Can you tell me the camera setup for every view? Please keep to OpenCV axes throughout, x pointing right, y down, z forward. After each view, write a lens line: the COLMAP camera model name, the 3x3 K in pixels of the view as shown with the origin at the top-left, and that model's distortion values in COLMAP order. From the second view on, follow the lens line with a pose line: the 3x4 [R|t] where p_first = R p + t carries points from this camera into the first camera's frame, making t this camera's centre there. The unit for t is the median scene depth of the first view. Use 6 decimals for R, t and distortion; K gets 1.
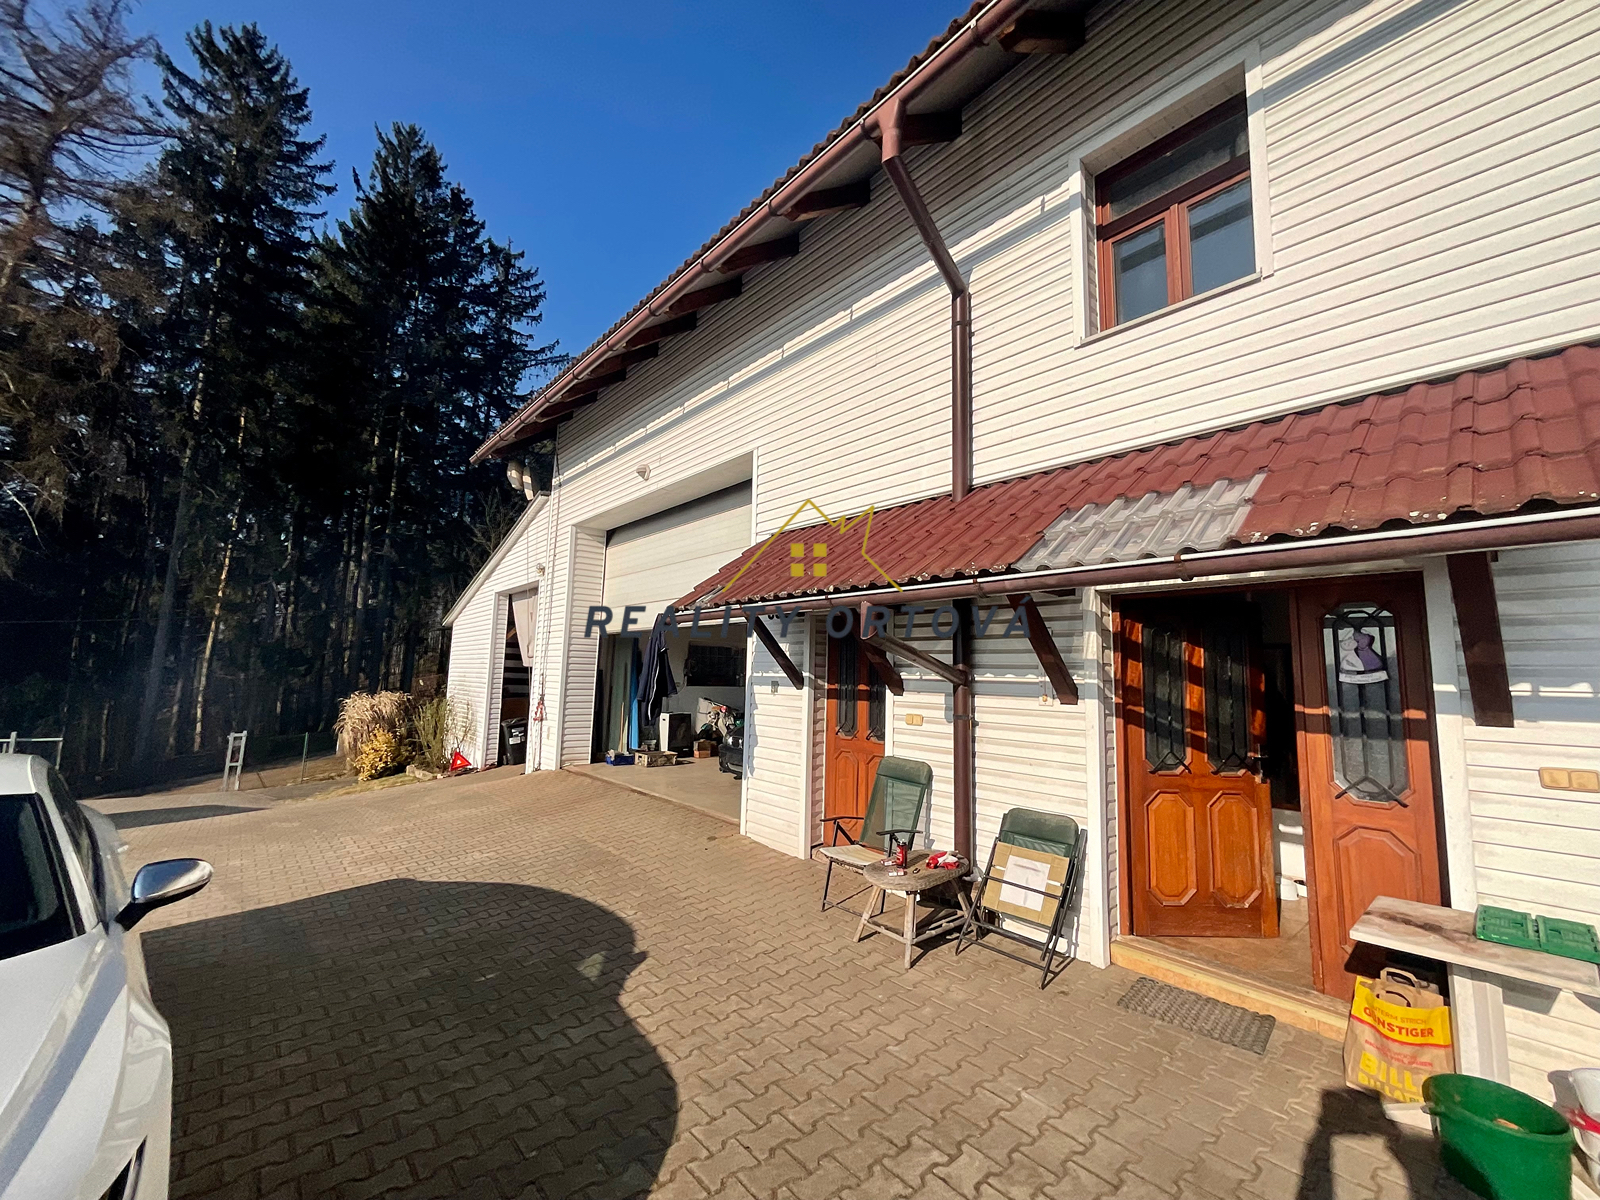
lens RADIAL K [[638.0, 0, 806.4], [0, 638.0, 598.9], [0, 0, 1]] dist [-0.002019, 0.000010]
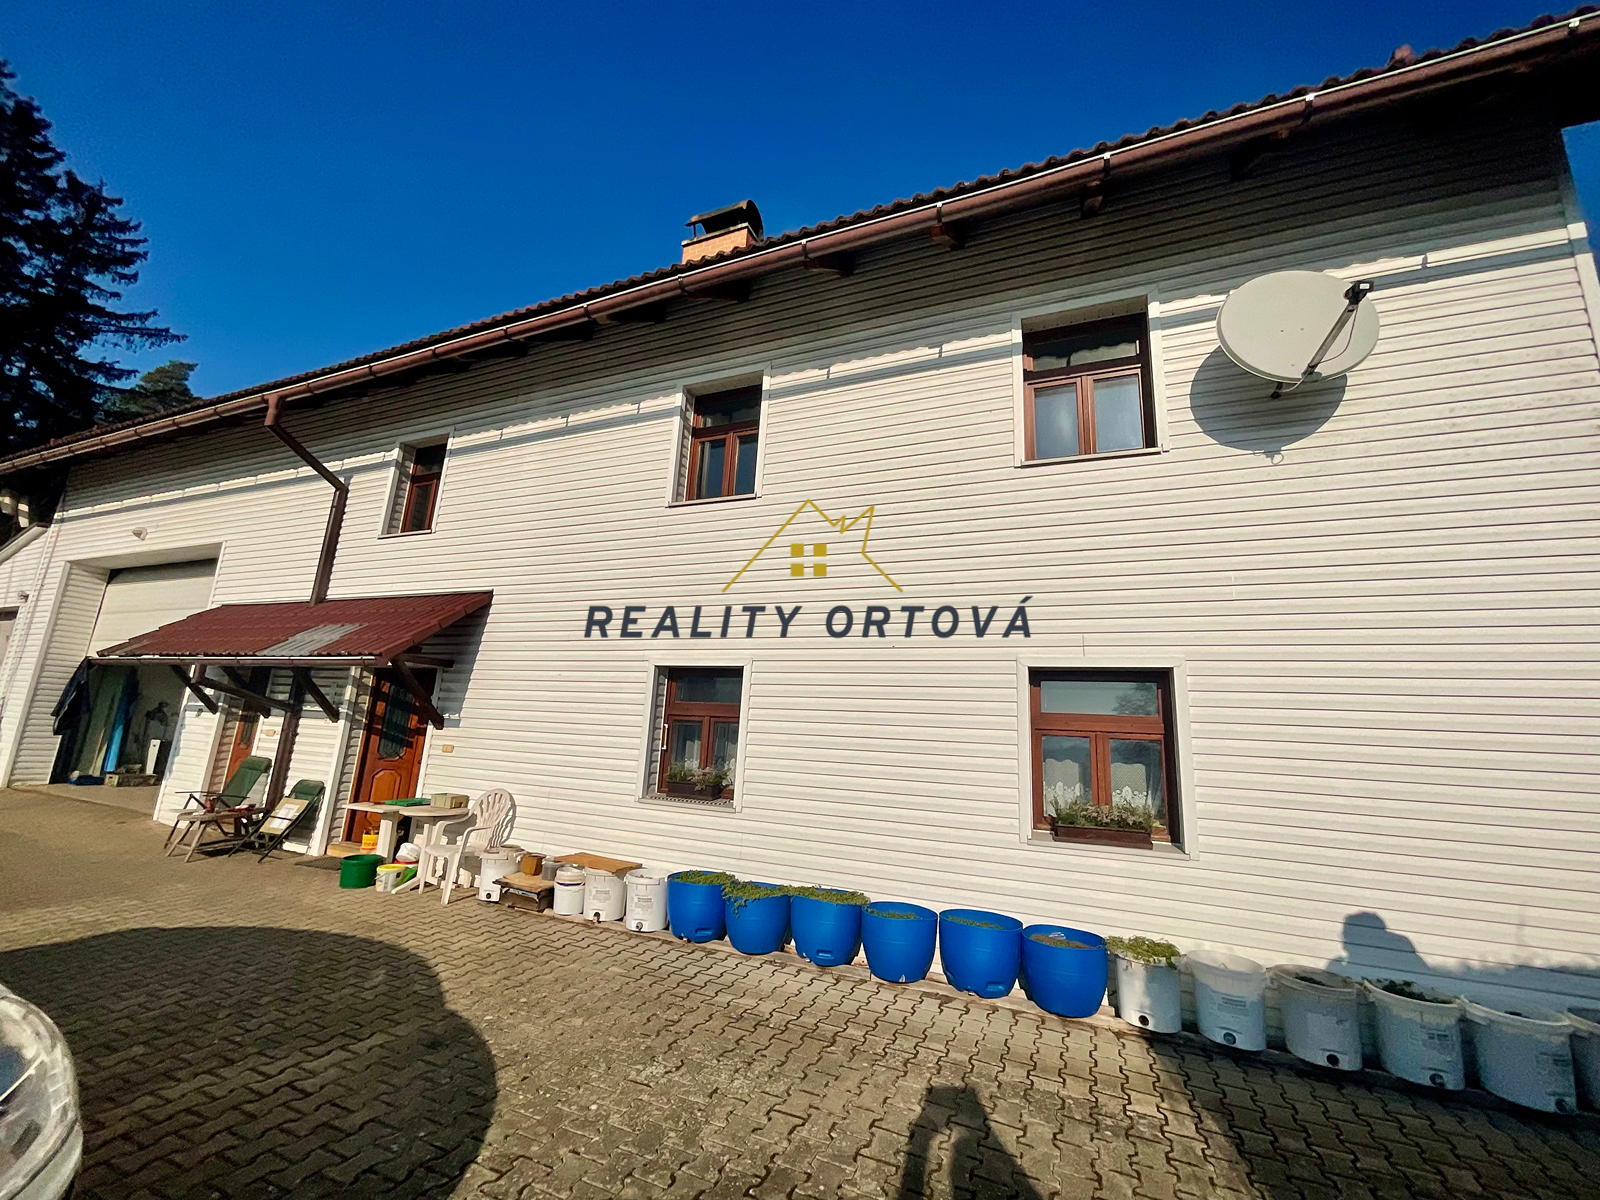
lens RADIAL K [[621.4, 0, 800.0], [0, 621.4, 600.0], [0, 0, 1]] dist [0.010109, -0.007119]
pose [[0.896550, 0.107997, 0.429575, 0.308872], [-0.077424, 0.993100, -0.088080, -0.054957], [-0.436123, 0.045709, 0.898725, -0.499001]]
